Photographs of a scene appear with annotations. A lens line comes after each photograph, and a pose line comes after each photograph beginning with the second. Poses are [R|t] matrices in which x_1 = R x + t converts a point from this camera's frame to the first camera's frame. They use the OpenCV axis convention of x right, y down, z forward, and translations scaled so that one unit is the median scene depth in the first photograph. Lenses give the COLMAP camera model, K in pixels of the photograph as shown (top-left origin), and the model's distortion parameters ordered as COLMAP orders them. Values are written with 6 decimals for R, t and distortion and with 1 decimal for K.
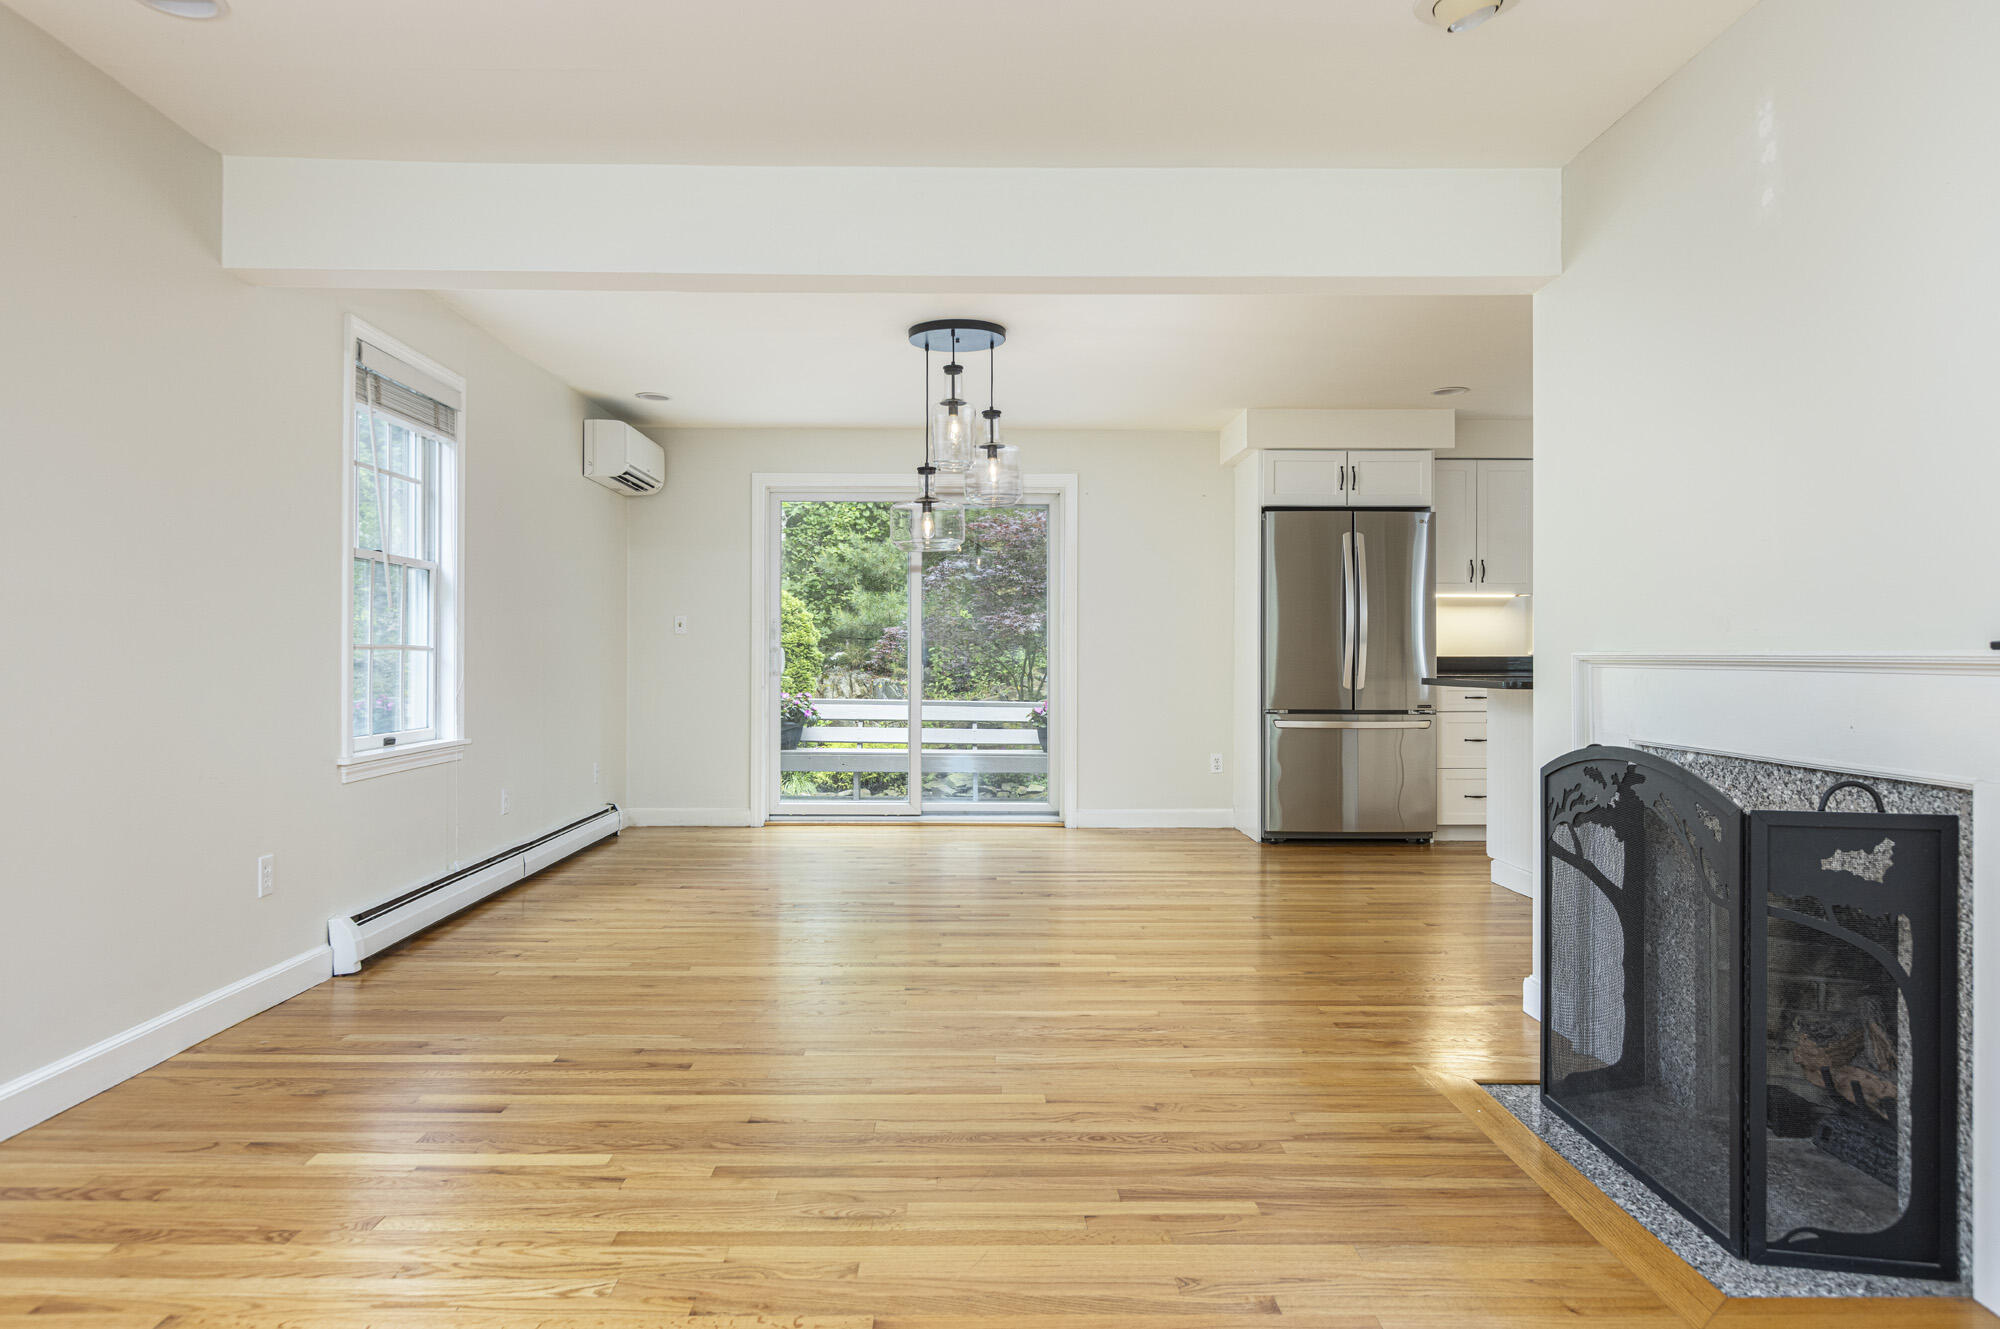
lens RADIAL K [[1239.4, 0, 976.1], [0, 1239.4, 652.0], [0, 0, 1]] dist [-0.000855, -0.001571]
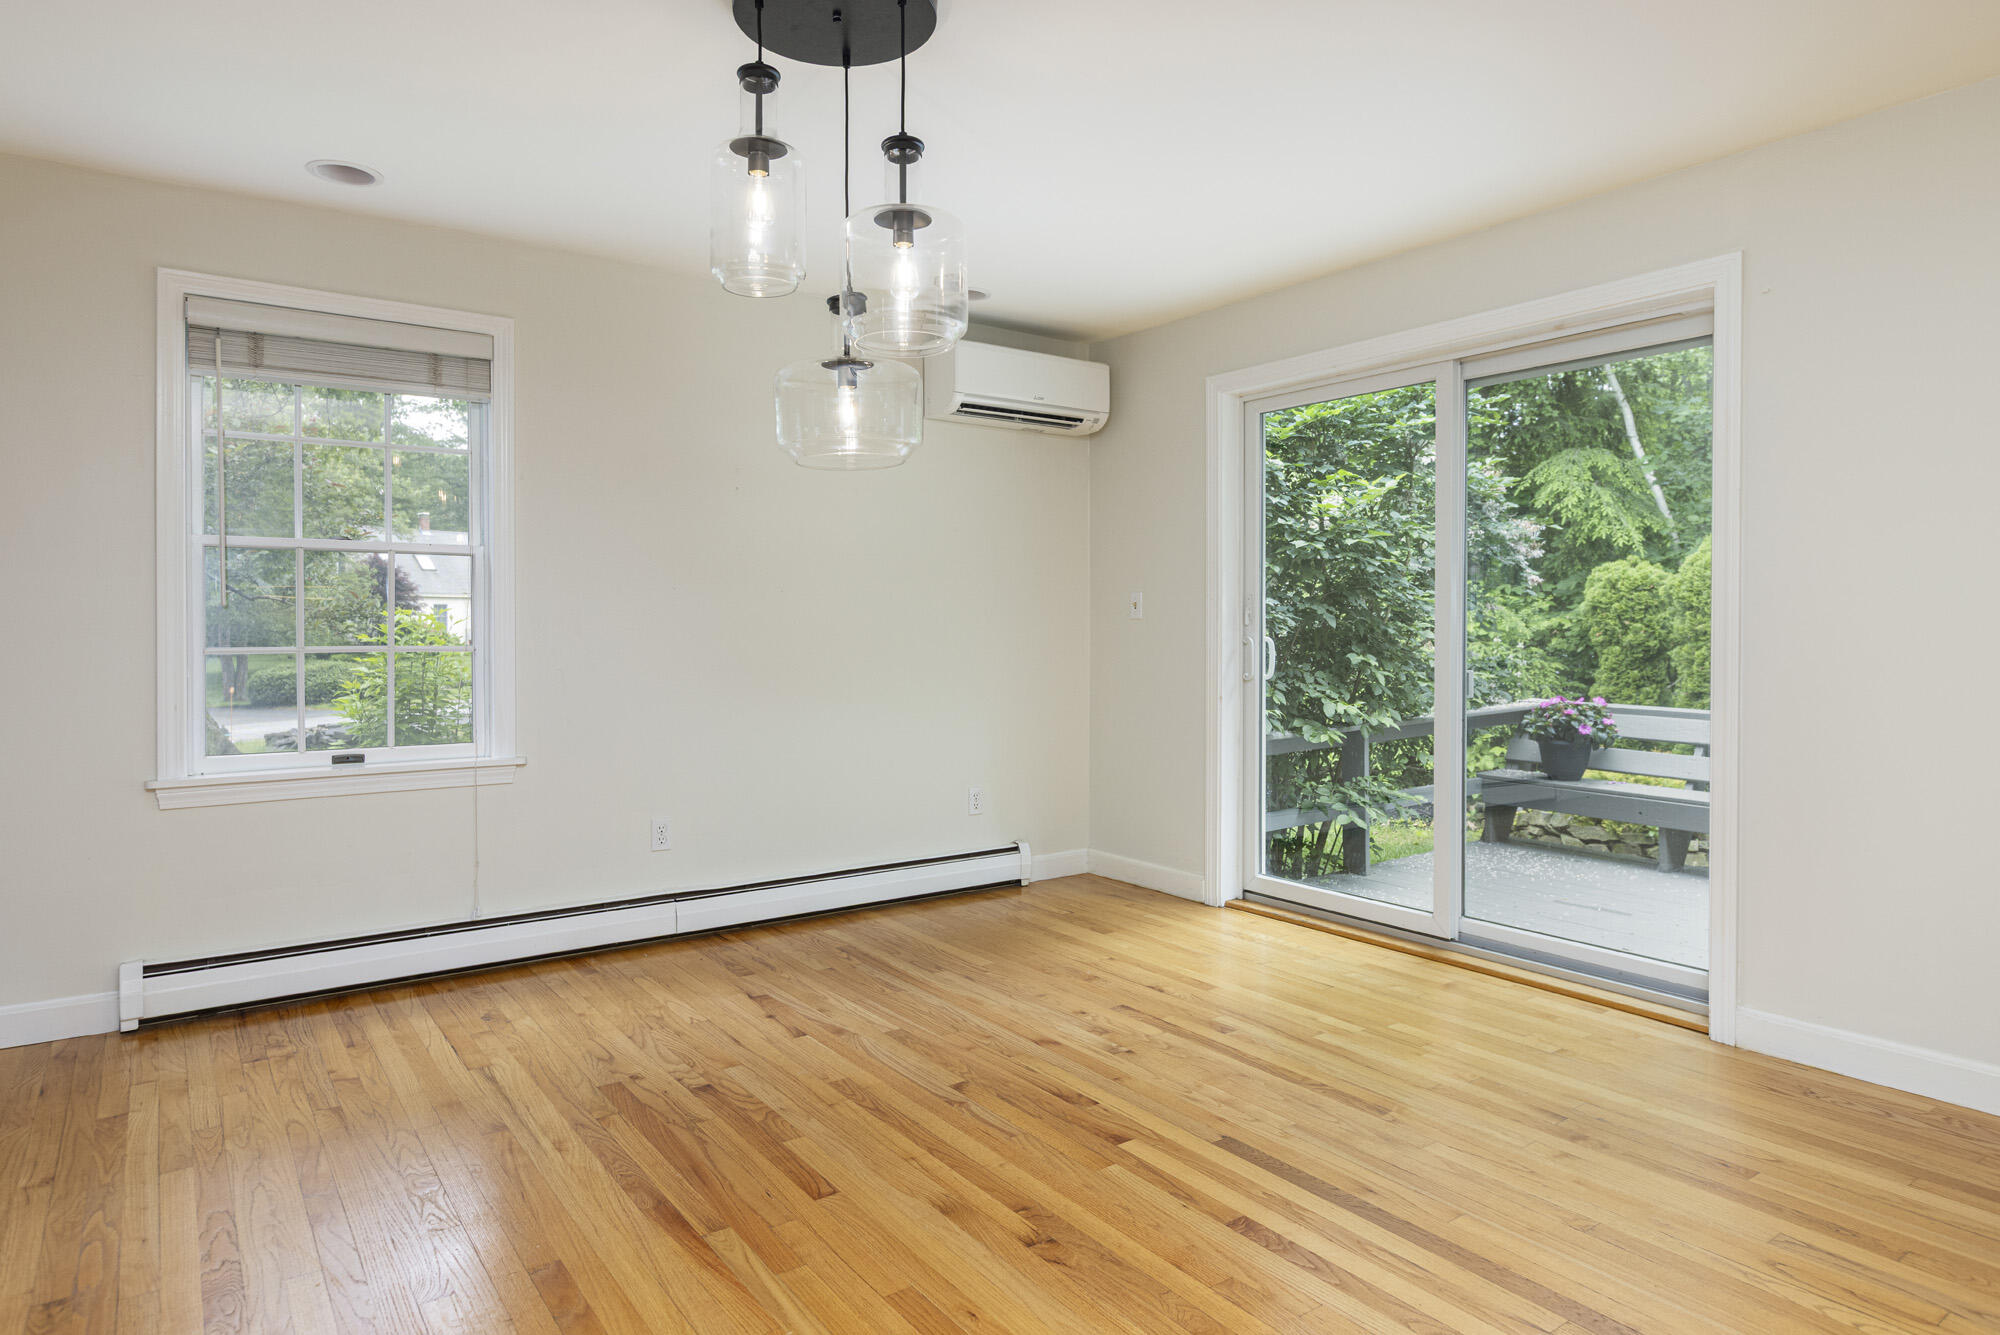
lens RADIAL K [[1163.0, 0, 996.9], [0, 1163.0, 632.9], [0, 0, 1]] dist [-0.001941, -0.001590]
pose [[0.582437, 0.002276, -0.812873, 0.292255], [0.004740, 0.999970, 0.006196, -0.011575], [0.812862, -0.007462, 0.582408, 0.592614]]
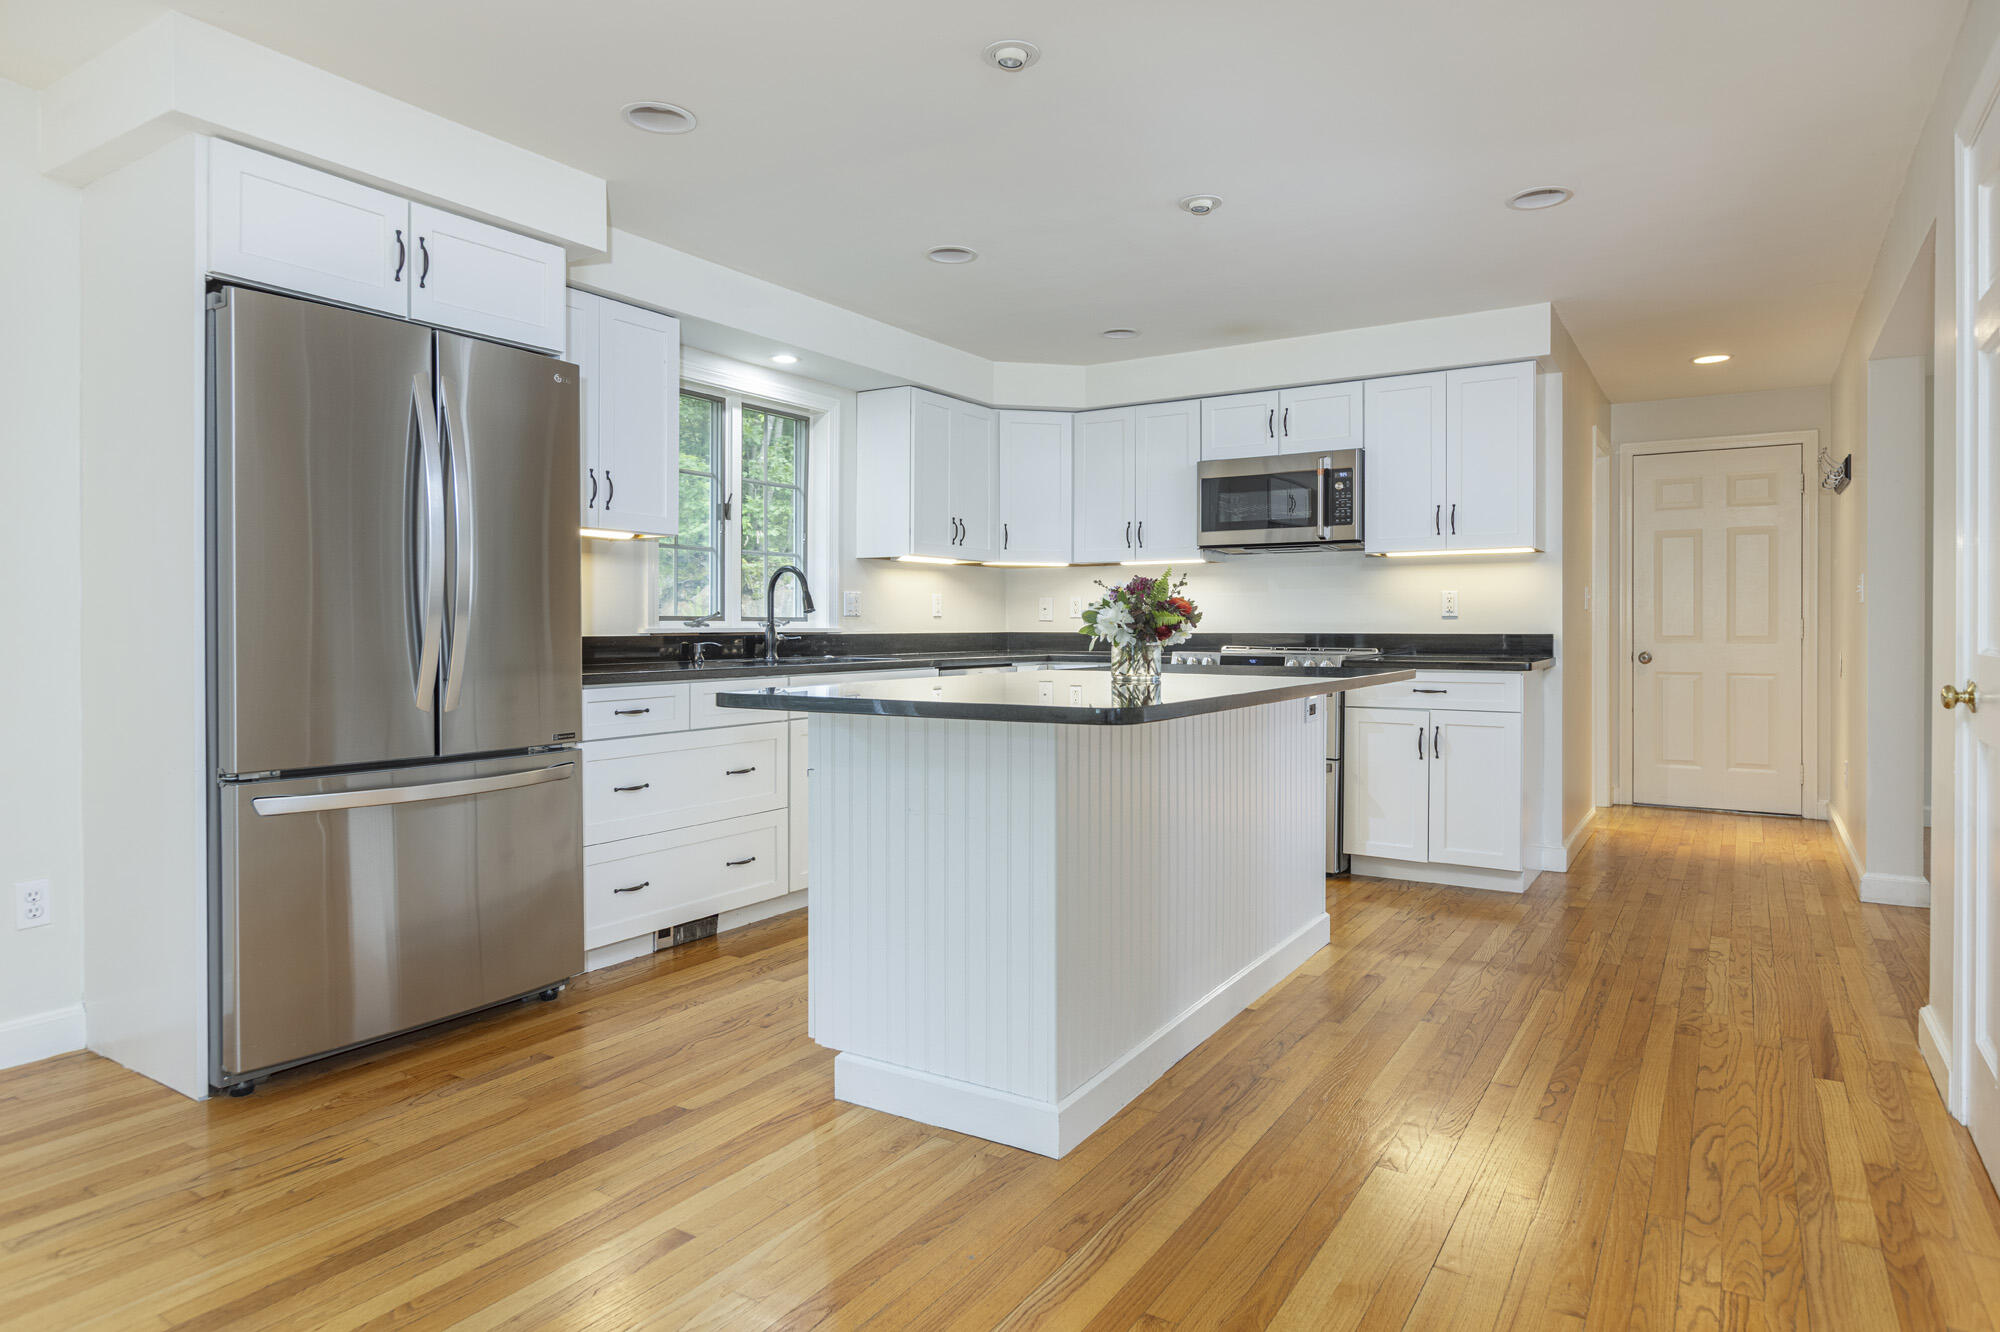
lens RADIAL K [[1163.0, 0, 996.9], [0, 1163.0, 631.4], [0, 0, 1]] dist [-0.001941, -0.001590]
pose [[0.539638, -0.004633, 0.841884, 0.048687], [-0.002241, 0.999973, 0.006939, -0.003635], [-0.841894, -0.005631, 0.539614, 0.576960]]
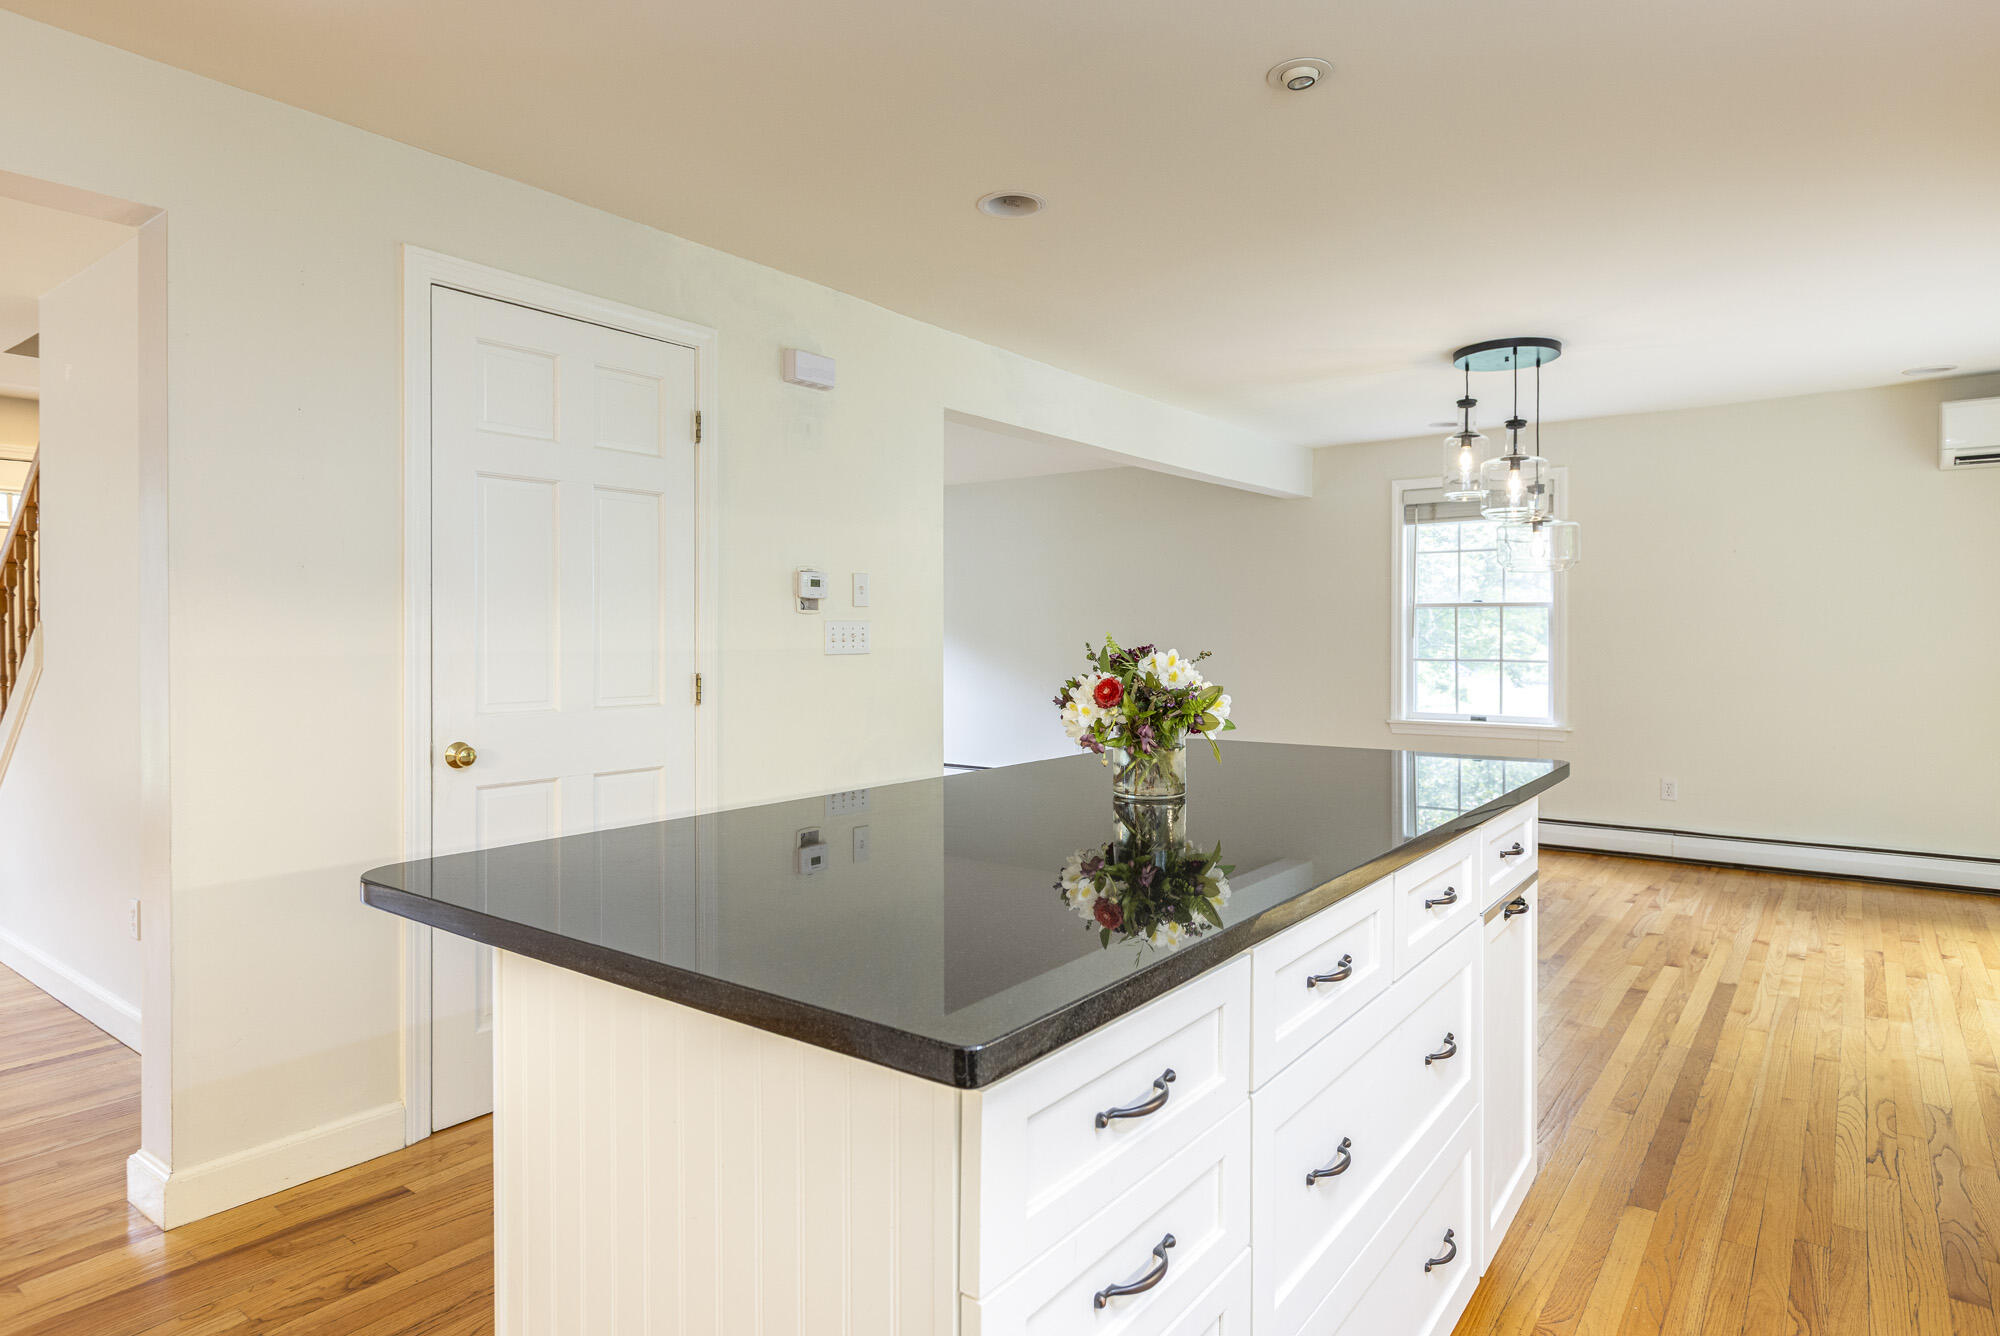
lens RADIAL K [[1124.8, 0, 992.0], [0, 1124.8, 646.8], [0, 0, 1]] dist [-0.004241, 0.000258]
pose [[-0.609761, 0.008961, -0.792535, 0.713939], [0.003633, 0.999957, 0.008510, -0.023597], [0.792577, 0.002310, -0.609767, 0.920618]]
